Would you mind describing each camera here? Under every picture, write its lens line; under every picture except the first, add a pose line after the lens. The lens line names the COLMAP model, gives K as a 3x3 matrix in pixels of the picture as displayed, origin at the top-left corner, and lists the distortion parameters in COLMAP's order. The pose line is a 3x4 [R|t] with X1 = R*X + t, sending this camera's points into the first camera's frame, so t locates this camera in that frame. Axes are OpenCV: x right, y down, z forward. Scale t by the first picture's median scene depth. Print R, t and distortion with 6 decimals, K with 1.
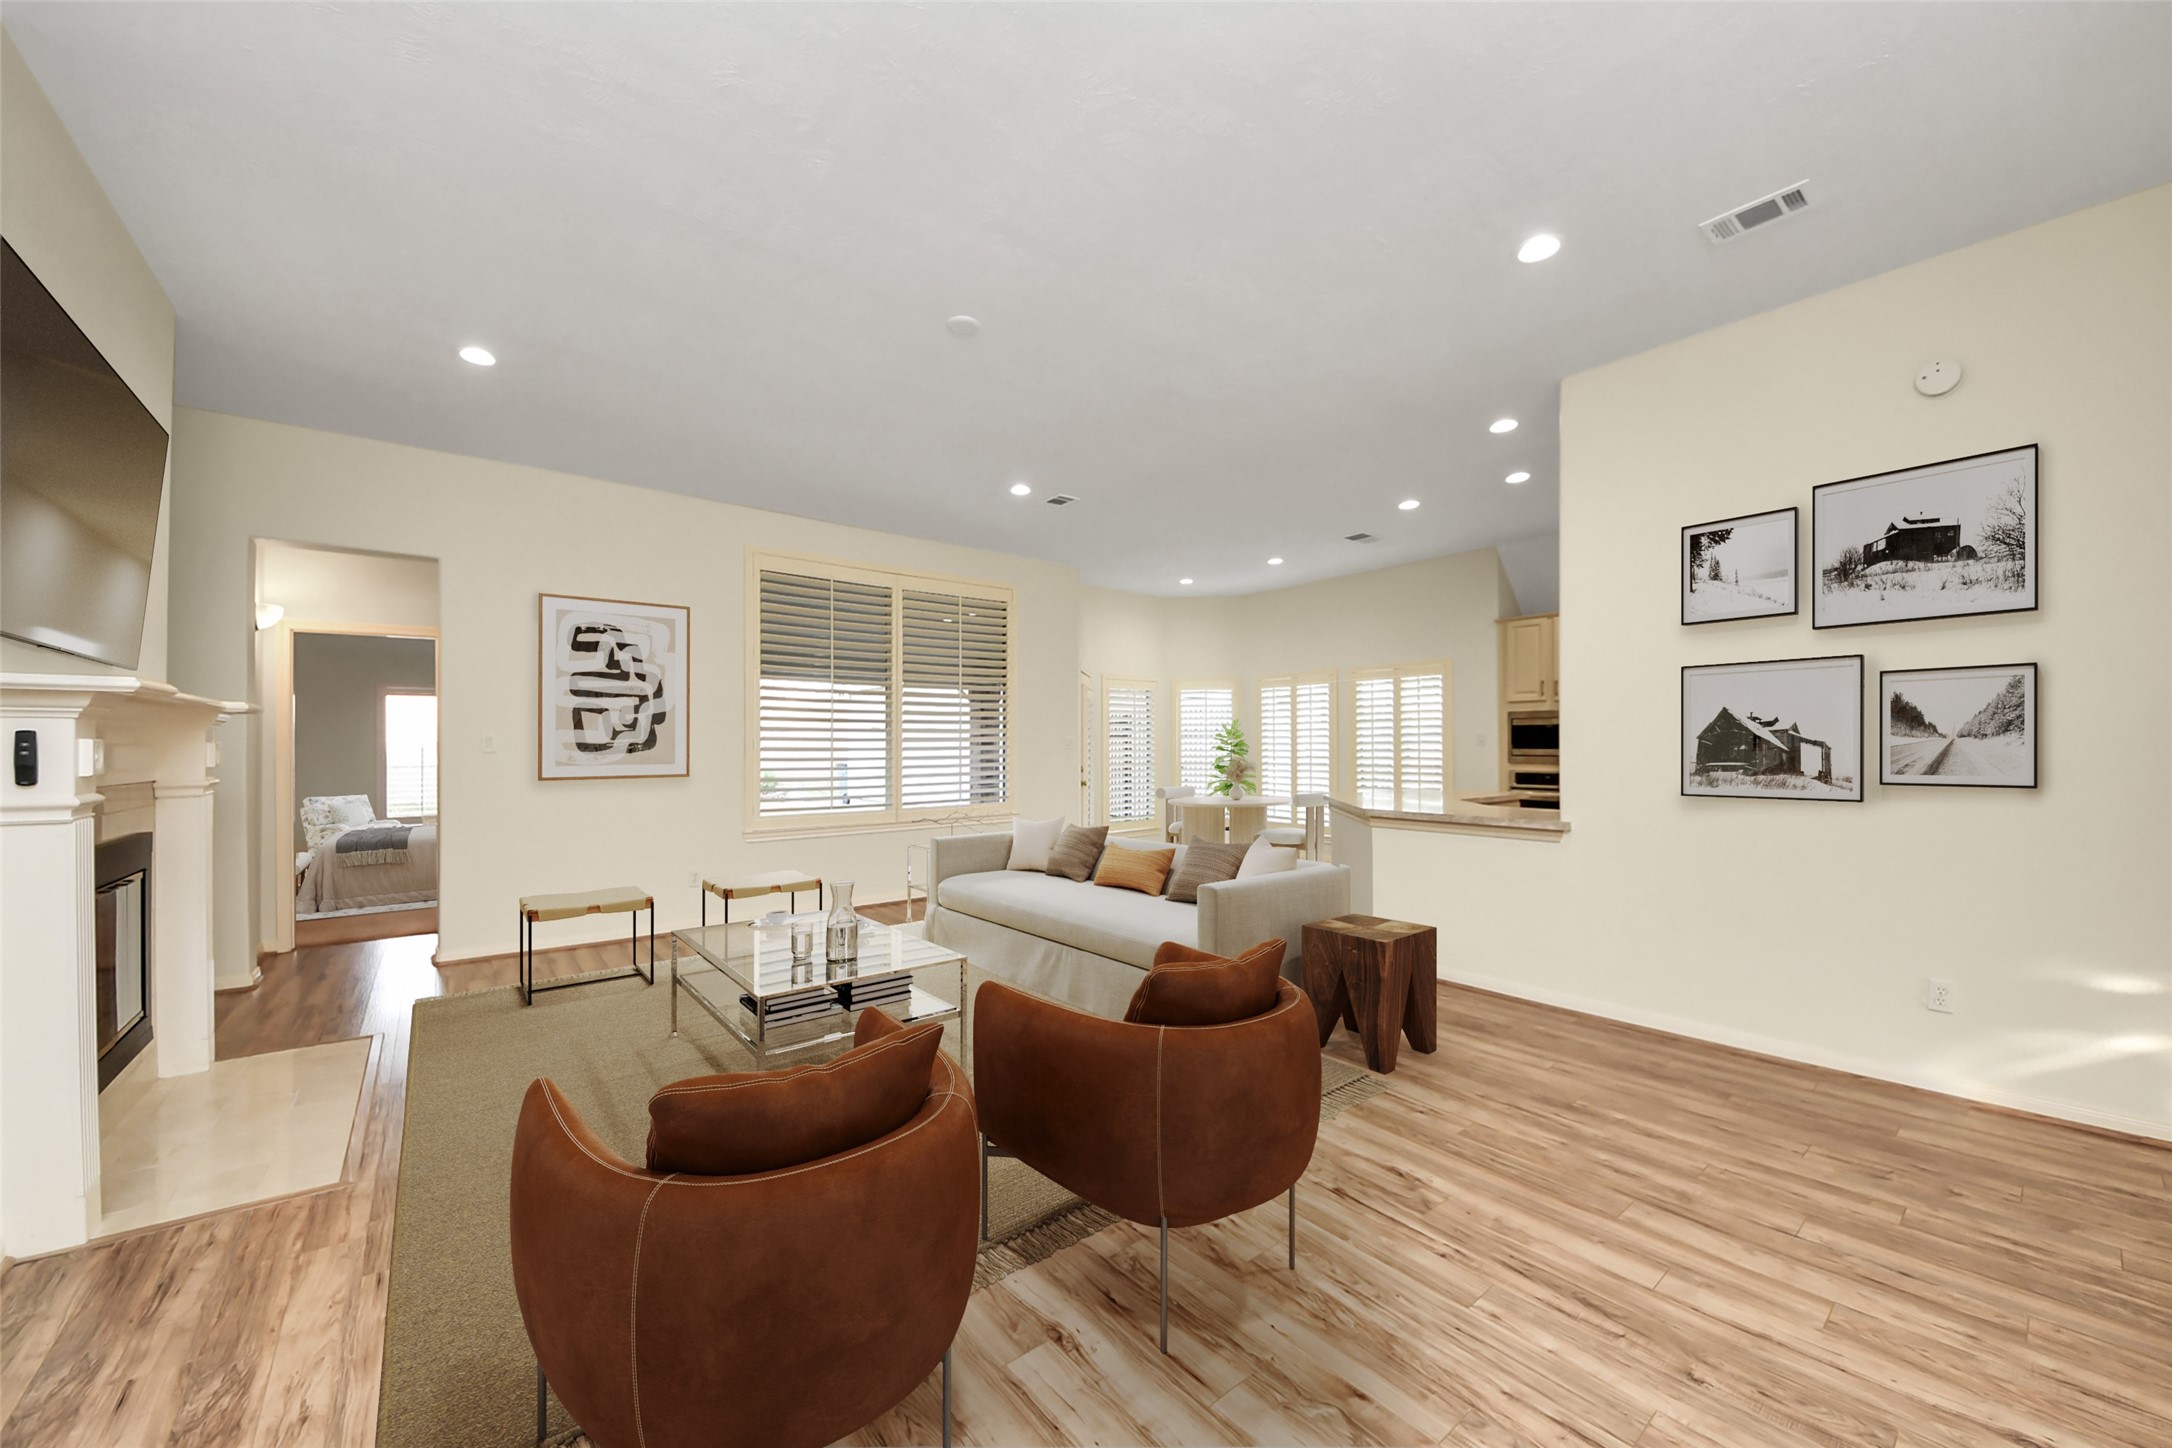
lens RADIAL K [[796.9, 0, 1118.8], [0, 796.9, 740.1], [0, 0, 1]] dist [-0.018263, -0.001950]
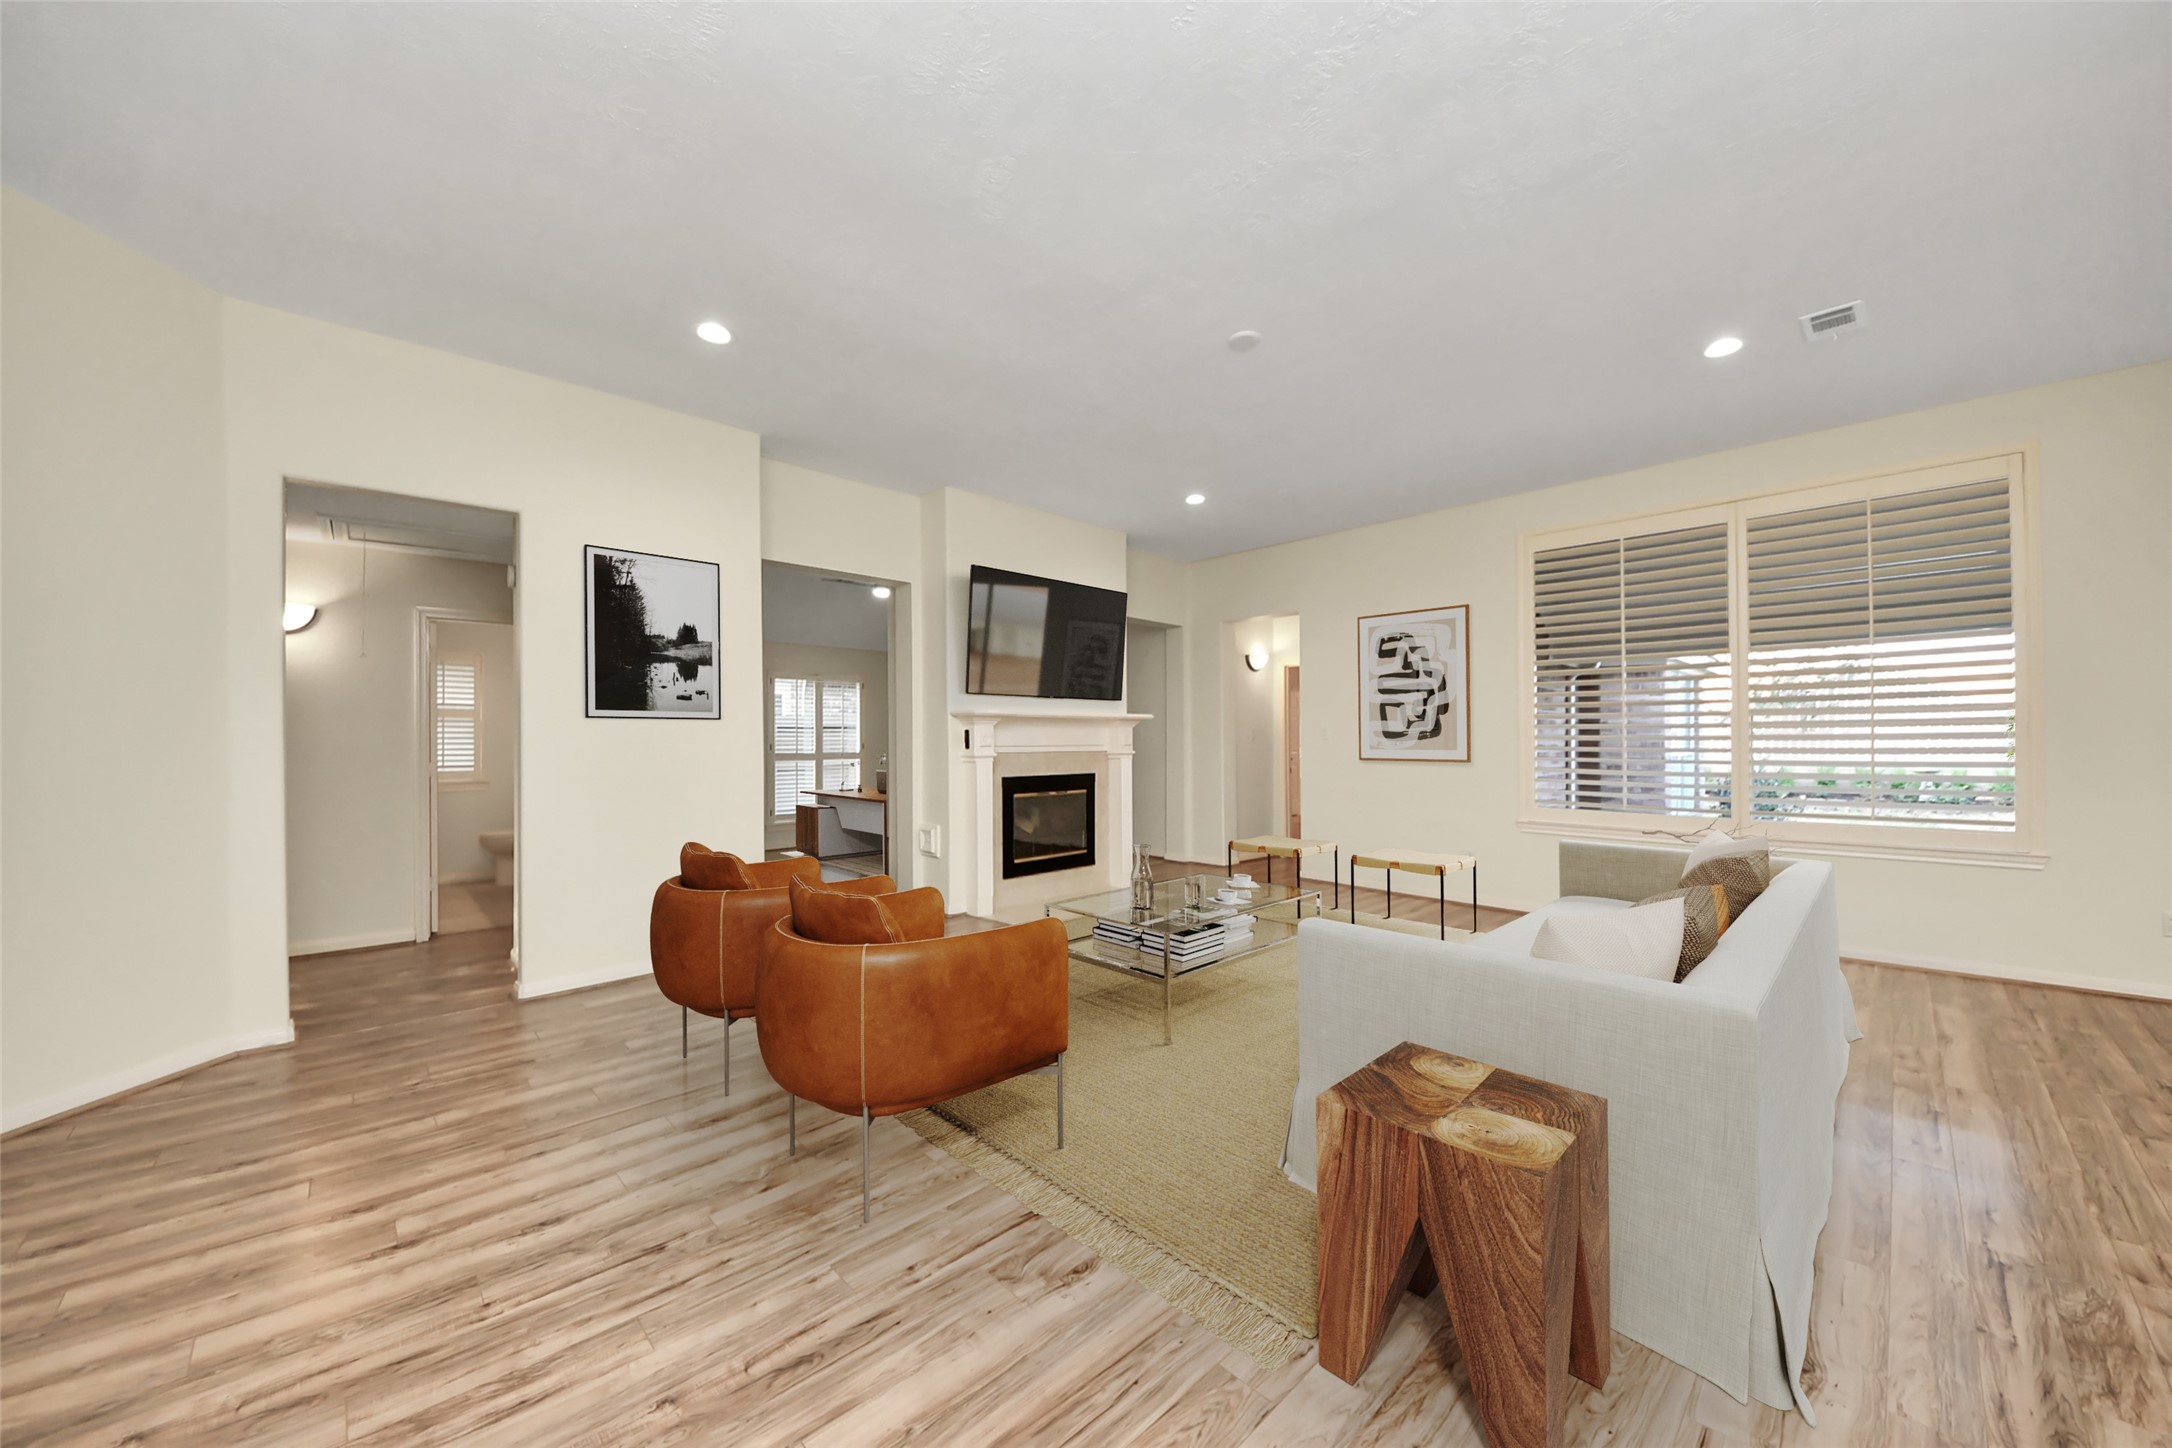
lens RADIAL K [[796.9, 0, 1101.0], [0, 796.9, 734.9], [0, 0, 1]] dist [-0.018263, -0.001950]
pose [[0.074712, -0.004874, -0.997193, 0.525797], [0.007499, 0.999963, -0.004326, 0.010958], [0.997177, -0.007154, 0.074746, 0.447006]]
